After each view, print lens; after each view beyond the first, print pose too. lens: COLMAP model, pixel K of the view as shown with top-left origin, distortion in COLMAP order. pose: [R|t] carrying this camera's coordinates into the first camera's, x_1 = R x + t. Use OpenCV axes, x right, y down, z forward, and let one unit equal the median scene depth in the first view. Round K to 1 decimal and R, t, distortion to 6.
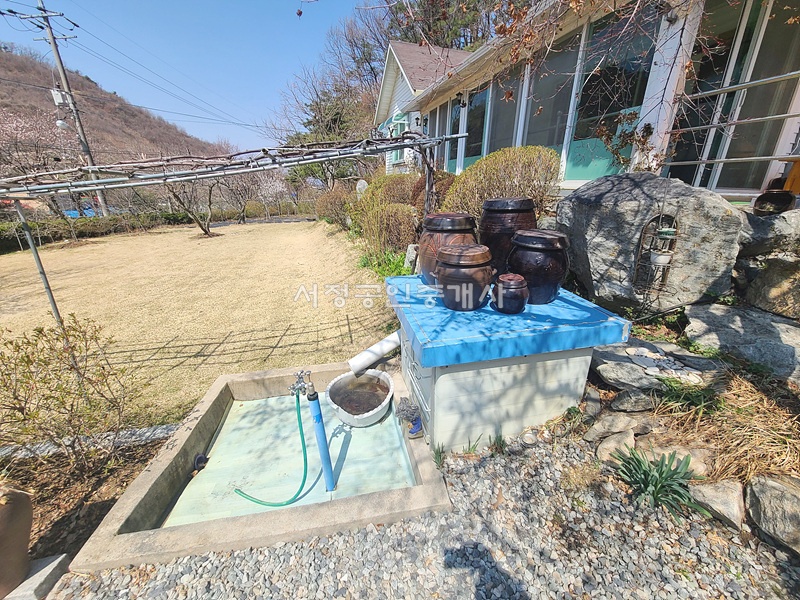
lens RADIAL K [[328.7, 0, 398.5], [0, 328.7, 299.0], [0, 0, 1]] dist [0.001022, -0.001134]
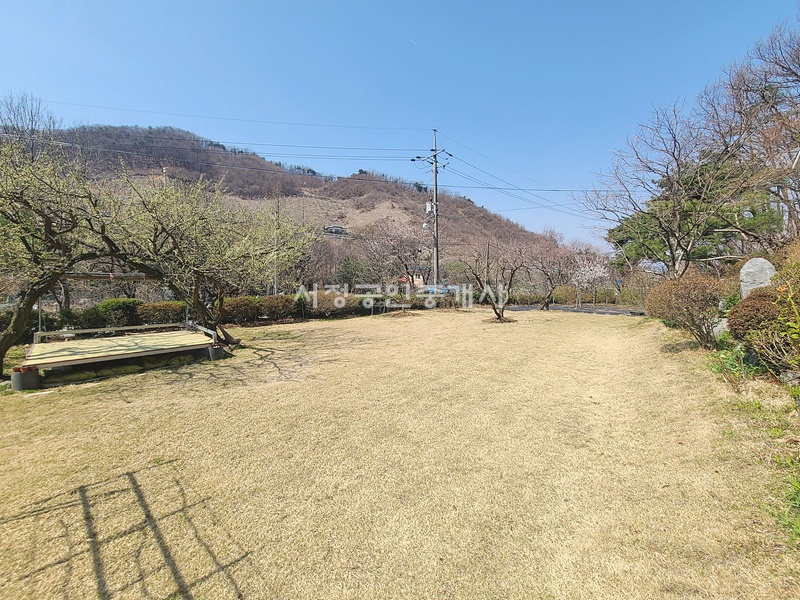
lens RADIAL K [[328.7, 0, 400.3], [0, 328.7, 298.4], [0, 0, 1]] dist [0.001022, -0.001134]
pose [[0.632719, 0.067669, -0.771419, -0.043447], [-0.256611, 0.958211, -0.126418, -0.055753], [0.730628, 0.277942, 0.623644, 0.177915]]
